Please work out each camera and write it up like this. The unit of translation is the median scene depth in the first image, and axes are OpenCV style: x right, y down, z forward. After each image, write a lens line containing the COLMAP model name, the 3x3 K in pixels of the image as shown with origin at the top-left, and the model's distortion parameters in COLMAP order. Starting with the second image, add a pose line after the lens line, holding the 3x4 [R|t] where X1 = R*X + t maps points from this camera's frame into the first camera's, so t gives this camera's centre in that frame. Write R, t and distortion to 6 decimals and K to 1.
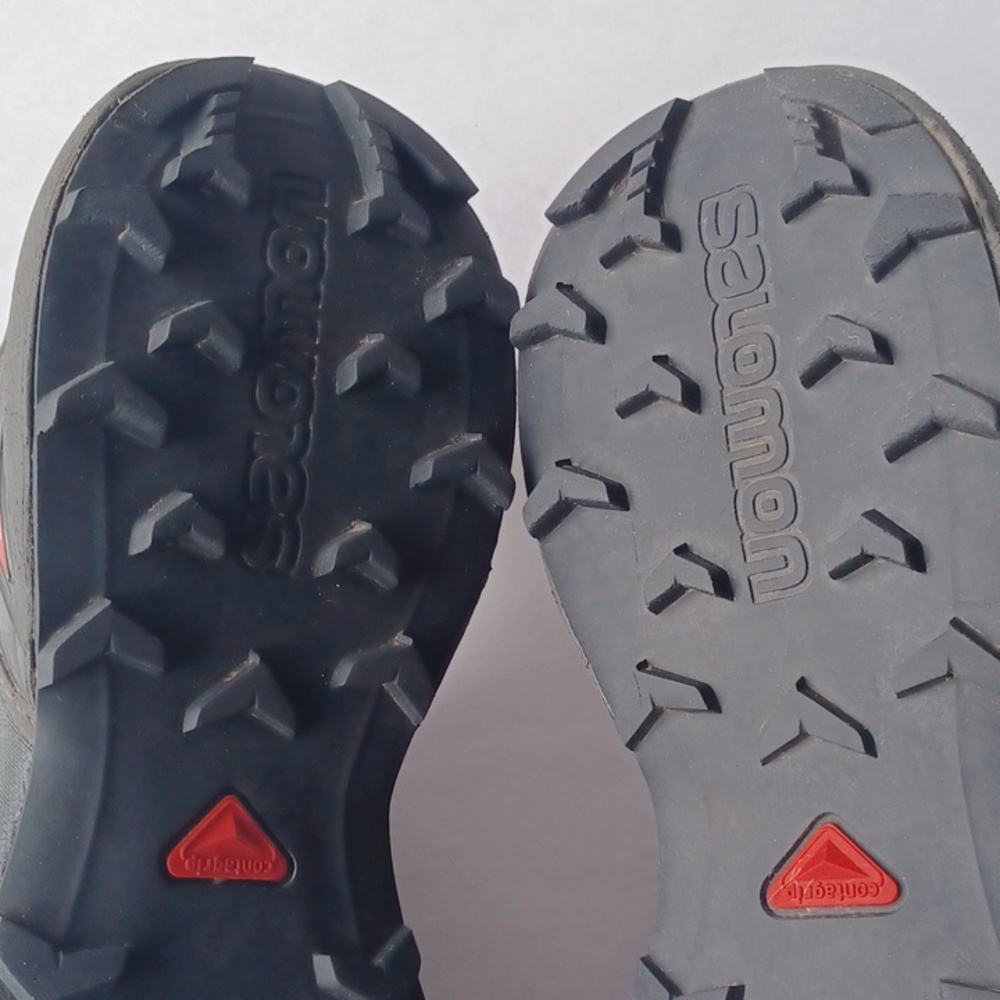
lens RADIAL K [[1636.2, 0, 483.9], [0, 1636.2, 498.2], [0, 0, 1]] dist [0.077007, 0.000000]
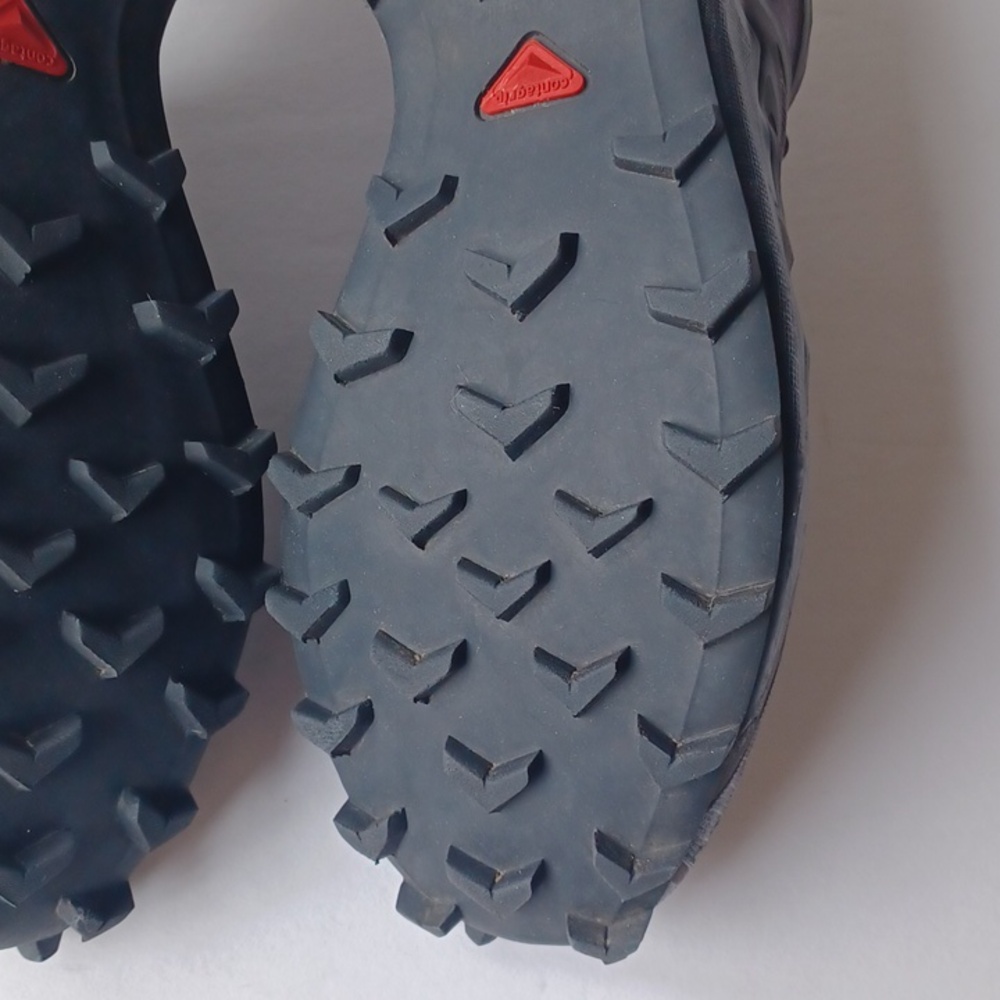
lens RADIAL K [[1636.2, 0, 479.2], [0, 1636.2, 507.4], [0, 0, 1]] dist [0.077007, 0.000000]
pose [[0.992617, 0.016692, 0.120139, 0.032354], [-0.027771, 0.995450, 0.091145, 0.415113], [-0.118071, -0.093809, 0.988564, -0.203179]]
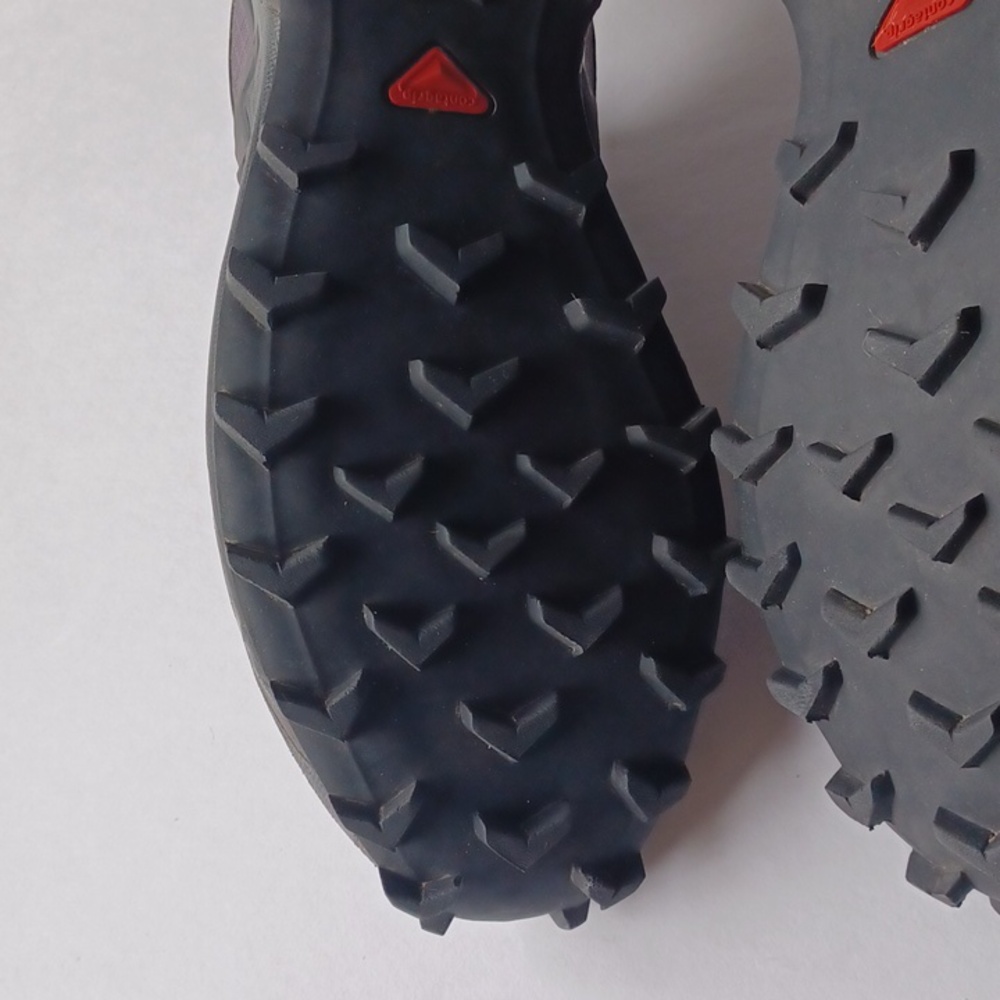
lens RADIAL K [[1636.2, 0, 490.8], [0, 1636.2, 507.2], [0, 0, 1]] dist [0.077007, 0.000000]
pose [[0.943056, -0.098535, -0.317704, 0.252086], [0.115131, 0.992774, 0.033844, 0.487317], [0.312073, -0.068495, 0.947586, -0.217886]]
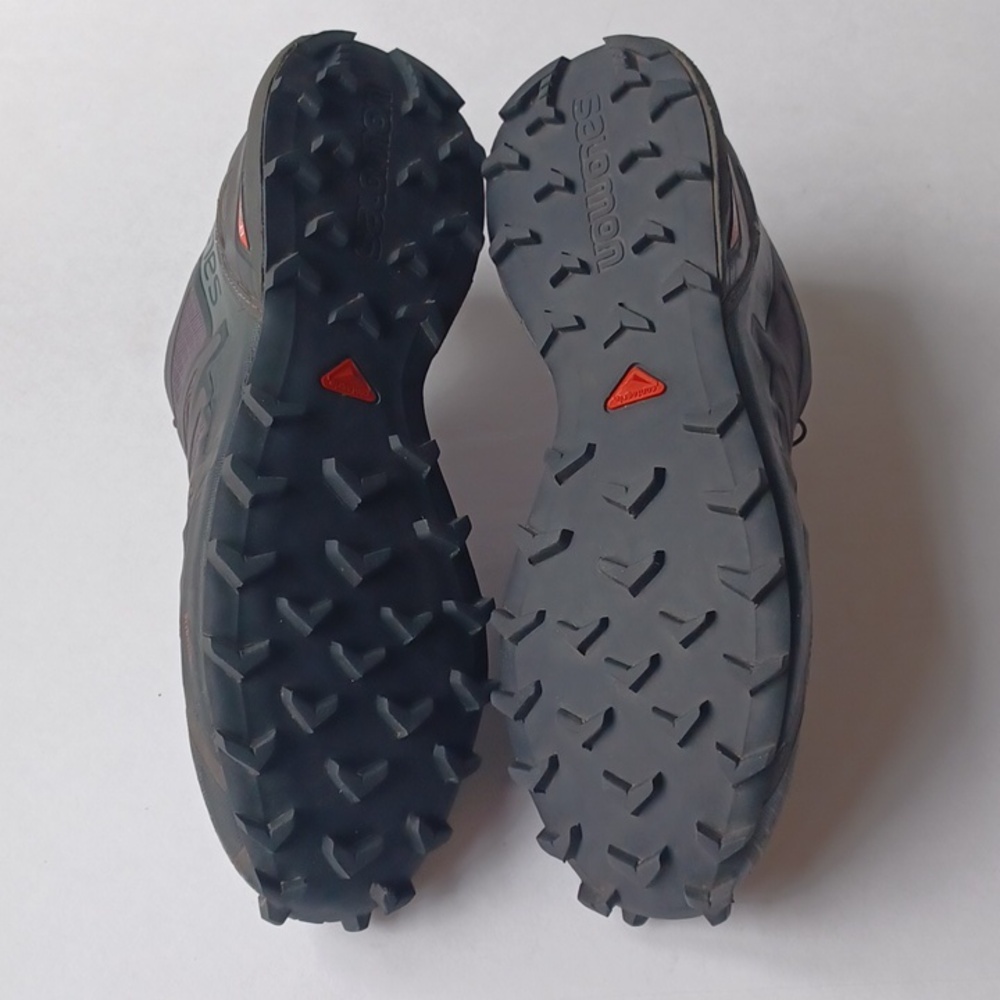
lens RADIAL K [[1636.2, 0, 490.3], [0, 1636.2, 504.4], [0, 0, 1]] dist [0.077007, 0.000000]
pose [[0.999689, -0.004589, 0.024498, -0.026633], [0.008129, 0.989190, -0.146411, 0.657224], [-0.023561, 0.146564, 0.988920, -1.014112]]
